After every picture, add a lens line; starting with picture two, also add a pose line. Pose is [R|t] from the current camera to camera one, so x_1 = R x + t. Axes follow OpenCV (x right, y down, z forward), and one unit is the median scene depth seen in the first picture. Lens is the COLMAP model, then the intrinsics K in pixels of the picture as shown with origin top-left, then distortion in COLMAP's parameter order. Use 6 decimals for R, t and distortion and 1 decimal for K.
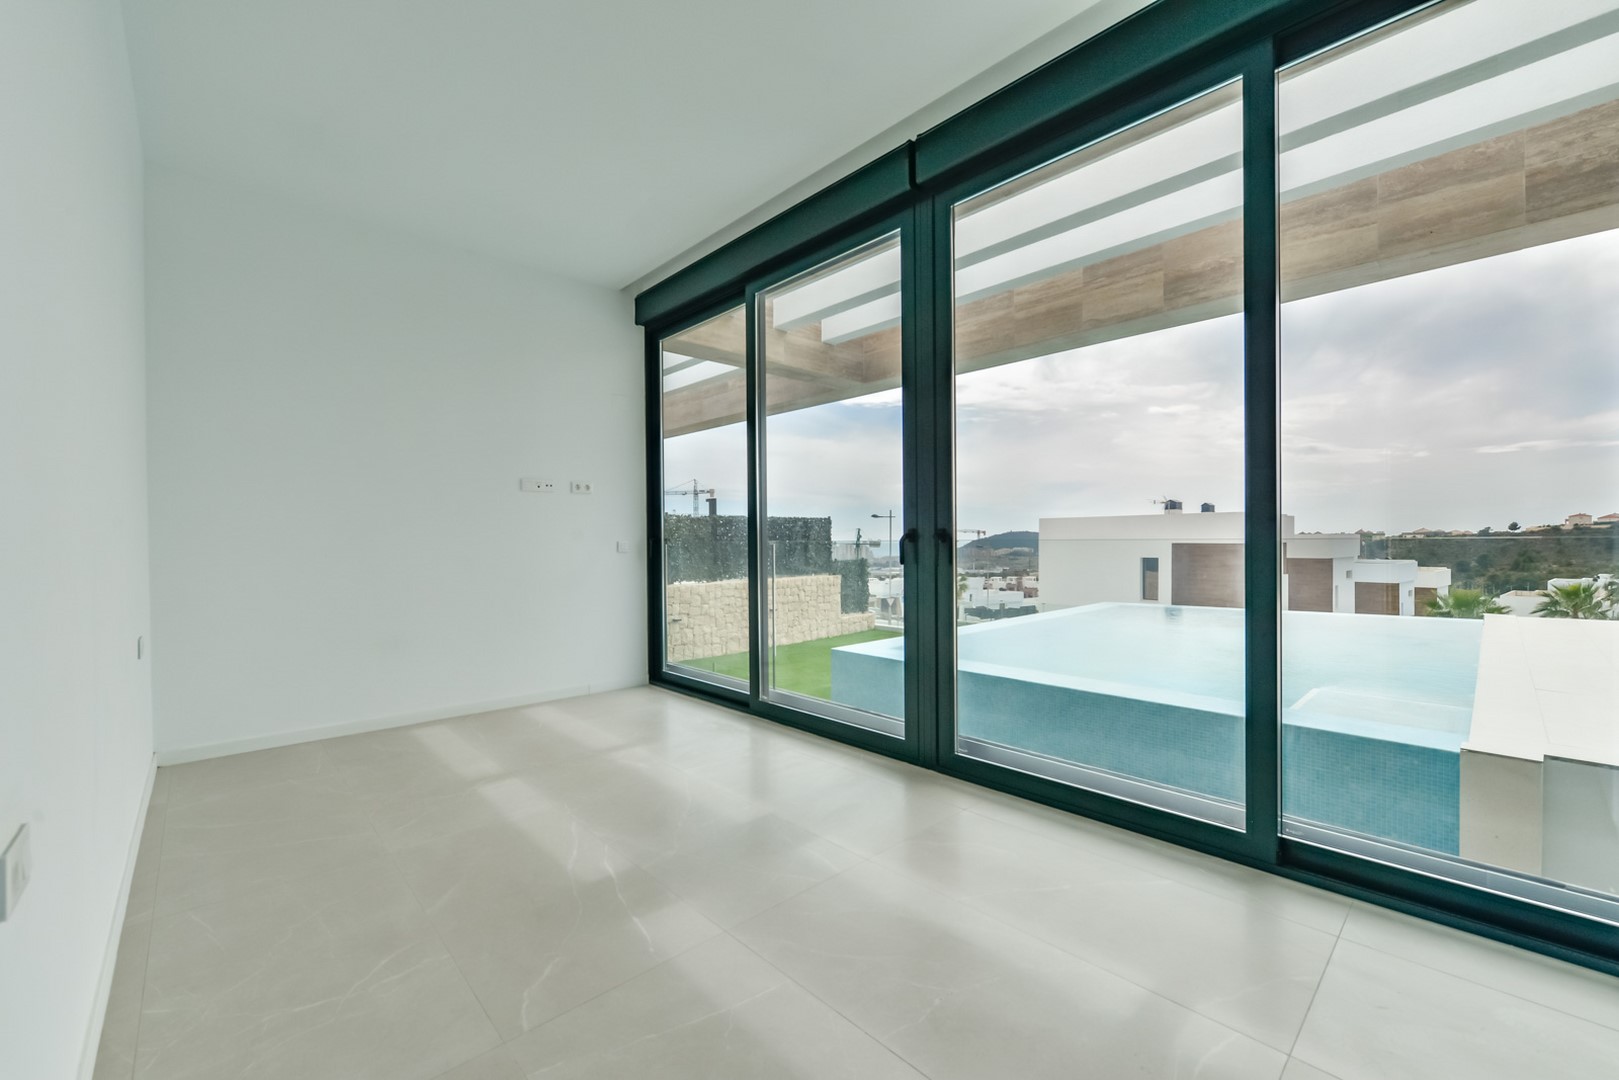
lens RADIAL K [[653.4, 0, 809.4], [0, 653.4, 543.9], [0, 0, 1]] dist [-0.001639, -0.000606]
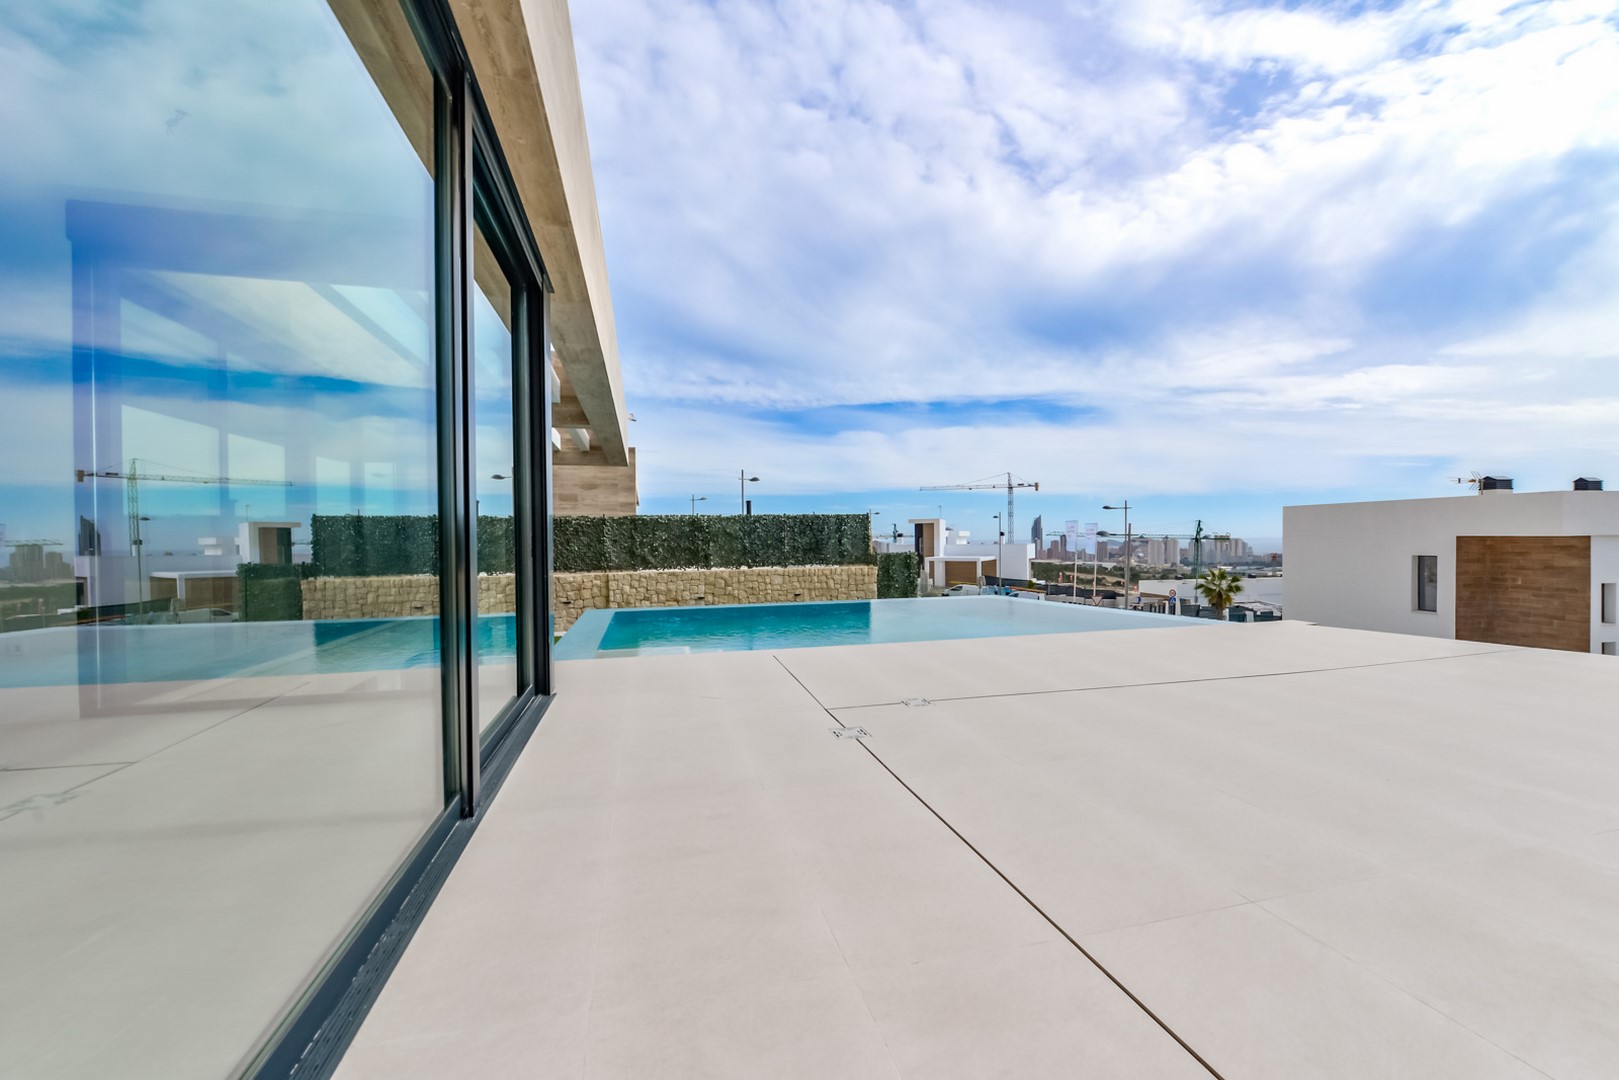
lens RADIAL K [[653.4, 0, 809.4], [0, 653.4, 543.9], [0, 0, 1]] dist [-0.001639, -0.000606]
pose [[0.873872, 0.001306, -0.486153, 0.480601], [0.002232, 0.999975, 0.006697, 0.002629], [0.486150, -0.006937, 0.873848, -0.010088]]
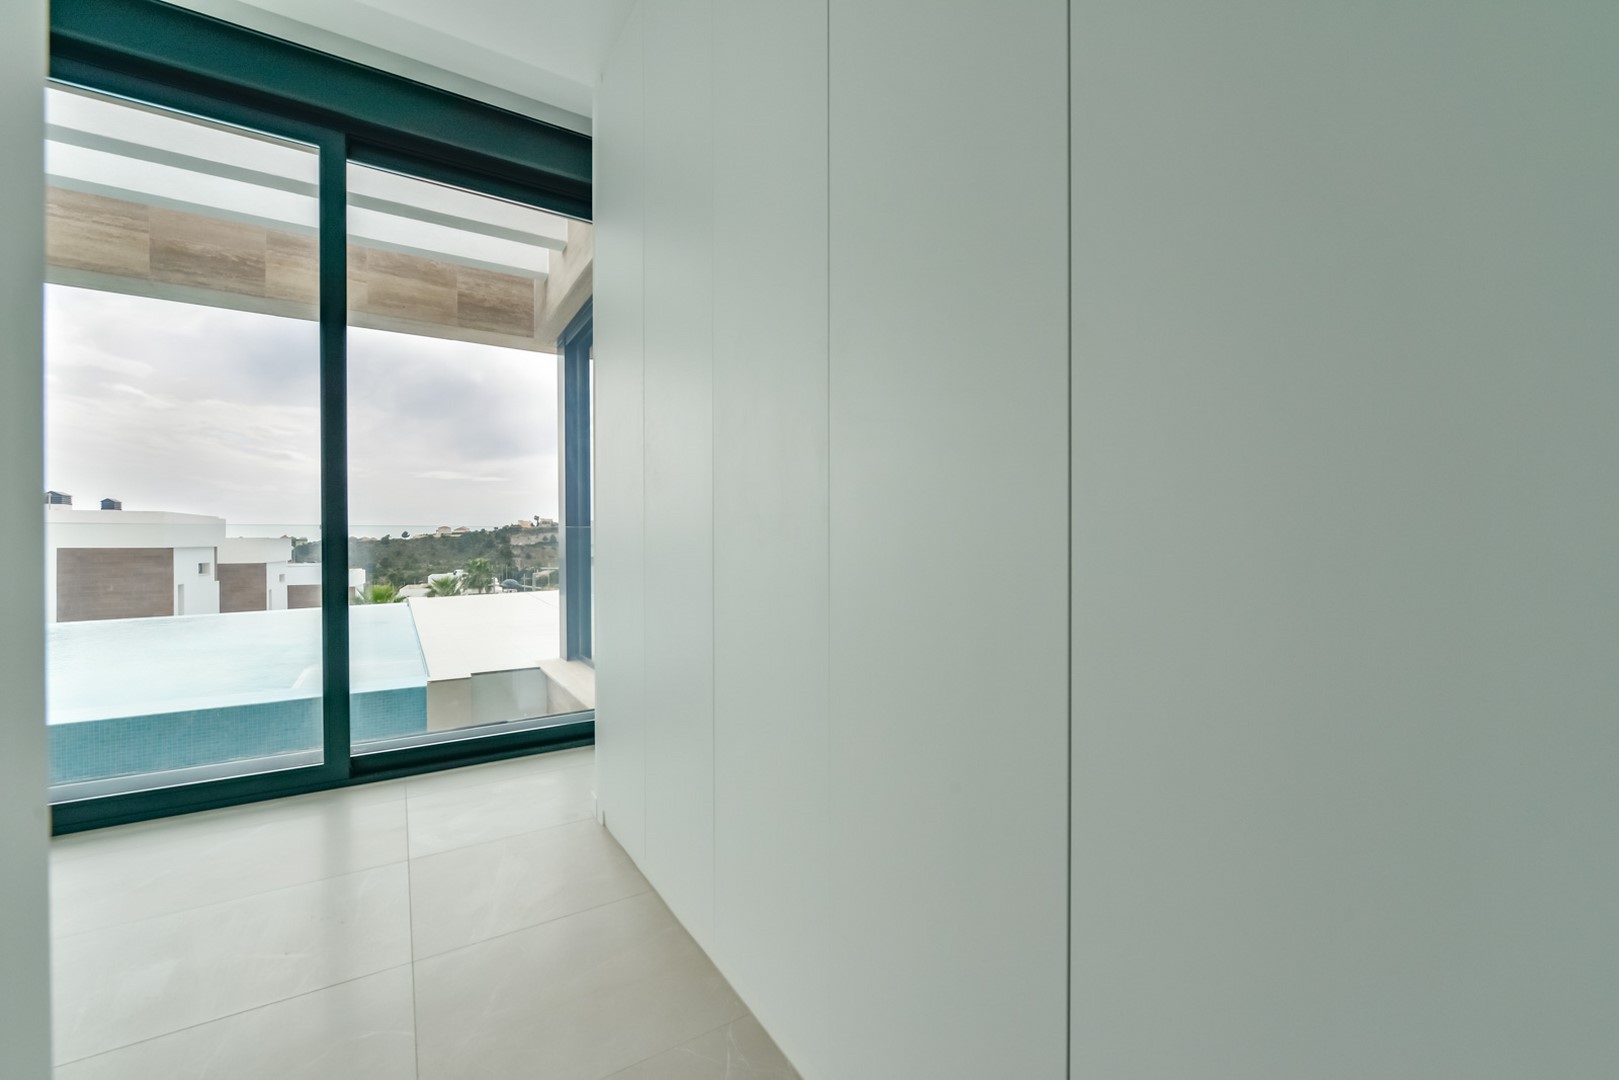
lens RADIAL K [[653.4, 0, 809.4], [0, 653.4, 543.9], [0, 0, 1]] dist [-0.001639, -0.000606]
pose [[0.190283, 0.001733, 0.981728, -0.045283], [0.006922, 0.999971, -0.003106, 0.004749], [-0.981705, 0.007387, 0.190265, -0.016617]]
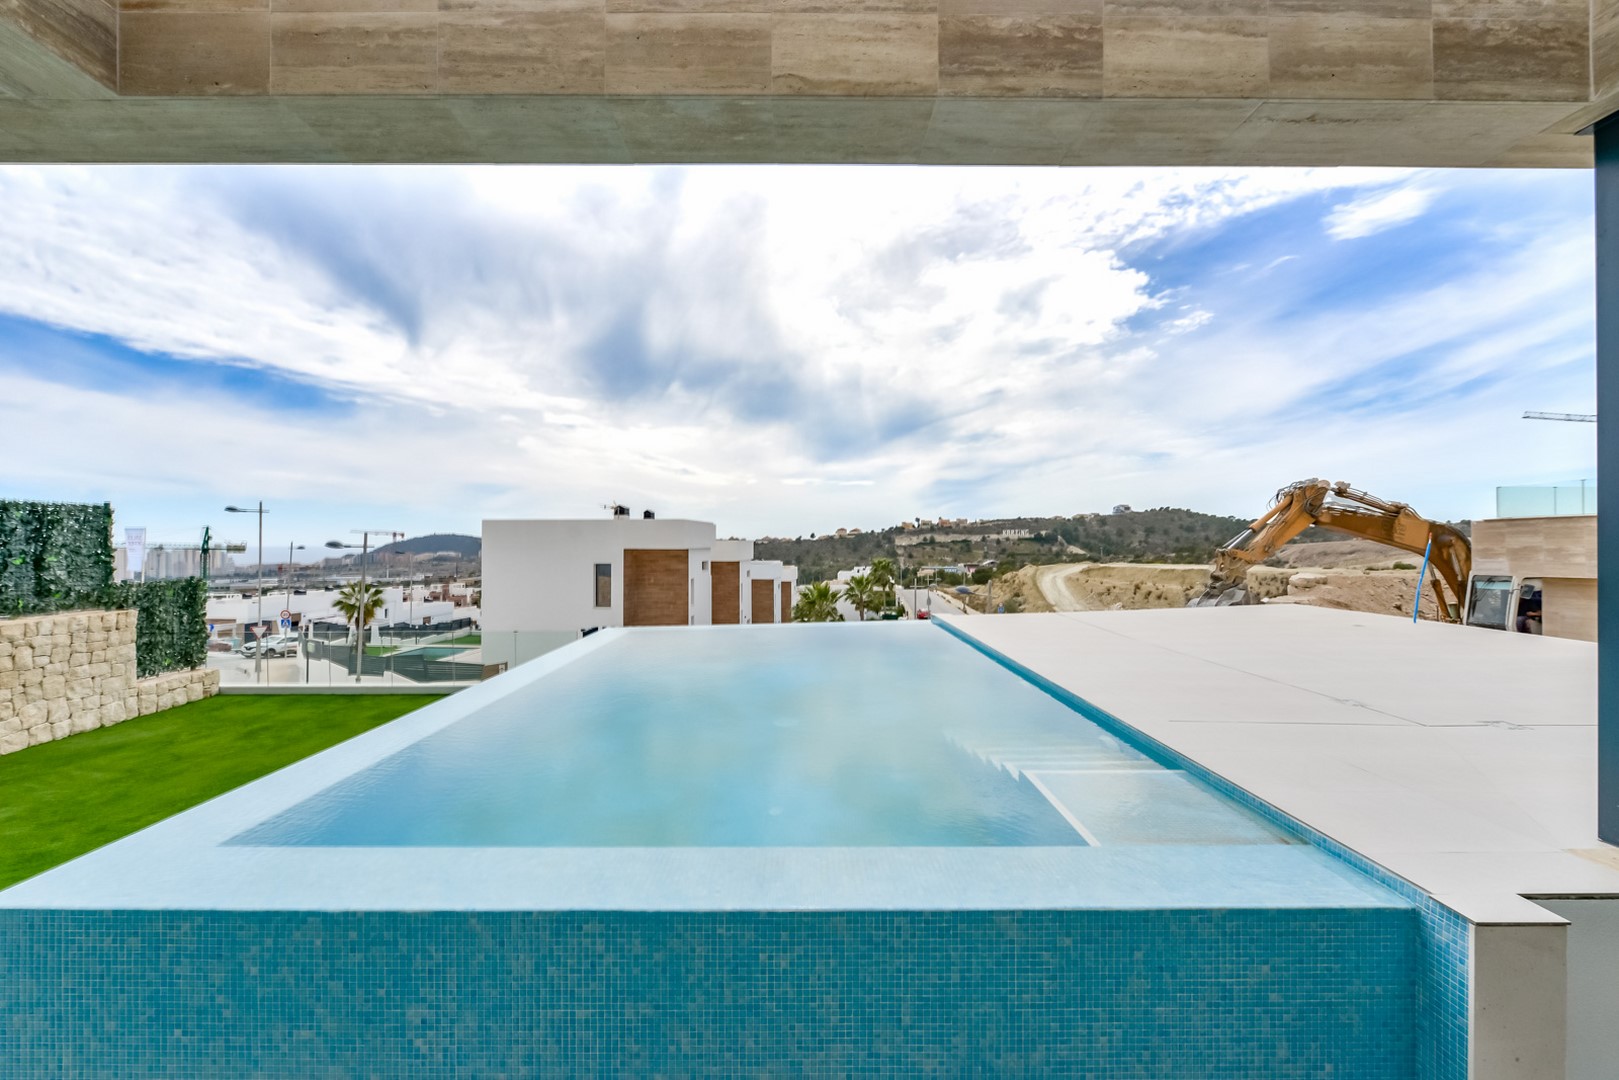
lens RADIAL K [[648.7, 0, 810.2], [0, 648.7, 544.3], [0, 0, 1]] dist [-0.004740, -0.000187]
pose [[0.678392, 0.003475, 0.734692, 0.033123], [0.000387, 0.999987, -0.005088, -0.004566], [-0.734700, 0.003736, 0.678382, 0.203471]]
